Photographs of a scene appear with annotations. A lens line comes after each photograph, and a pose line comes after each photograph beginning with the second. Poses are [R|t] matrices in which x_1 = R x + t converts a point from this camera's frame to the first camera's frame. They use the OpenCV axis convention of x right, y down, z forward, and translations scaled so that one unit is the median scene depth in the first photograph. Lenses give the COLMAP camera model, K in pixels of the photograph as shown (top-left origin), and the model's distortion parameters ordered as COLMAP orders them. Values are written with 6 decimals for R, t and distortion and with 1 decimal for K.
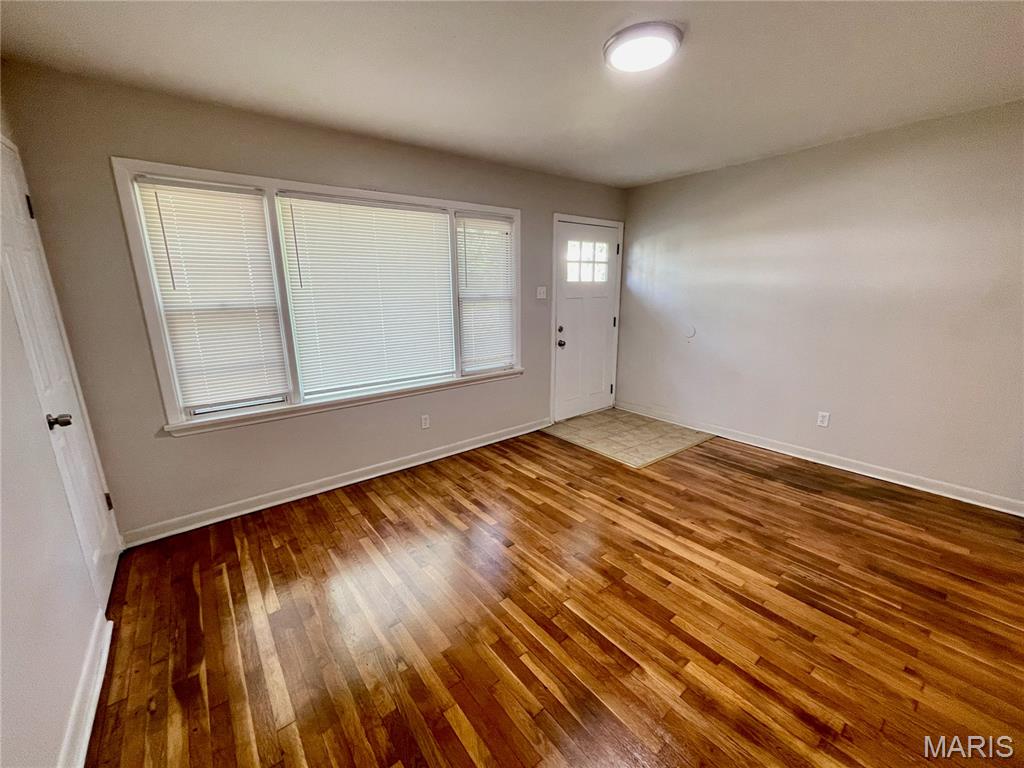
lens RADIAL K [[412.6, 0, 508.7], [0, 412.6, 386.9], [0, 0, 1]] dist [-0.000259, -0.000526]
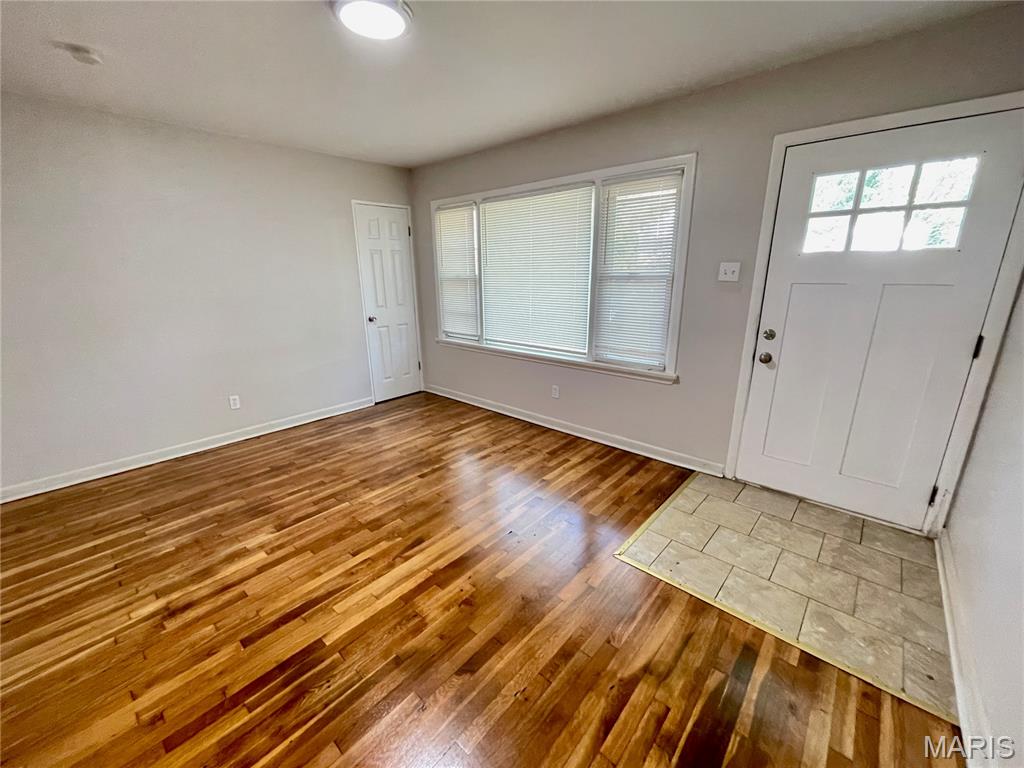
lens RADIAL K [[412.6, 0, 508.7], [0, 412.6, 386.9], [0, 0, 1]] dist [-0.000259, -0.000526]
pose [[0.178040, 0.279527, -0.943486, 0.957632], [-0.223445, 0.945243, 0.237882, -0.189492], [0.958318, 0.168464, 0.230750, 0.770506]]
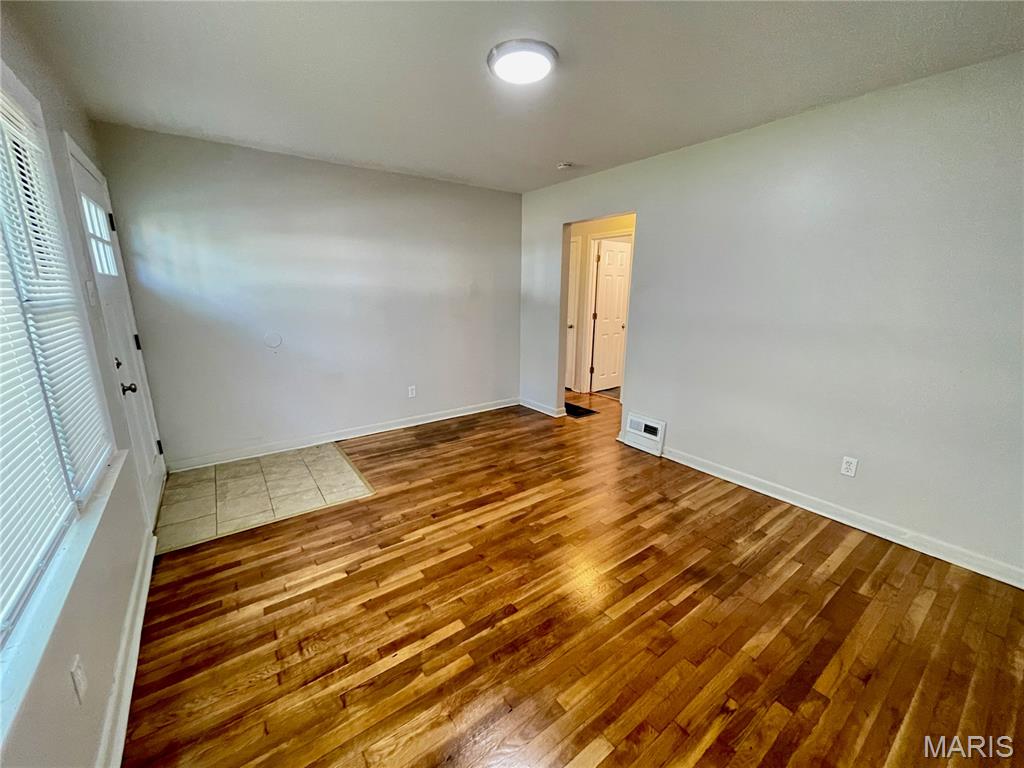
lens RADIAL K [[412.6, 0, 508.7], [0, 412.6, 386.9], [0, 0, 1]] dist [-0.000259, -0.000526]
pose [[0.032722, -0.221423, 0.974629, -0.566079], [0.232156, 0.950163, 0.208070, -0.157544], [-0.972128, 0.219457, 0.082496, 0.708891]]
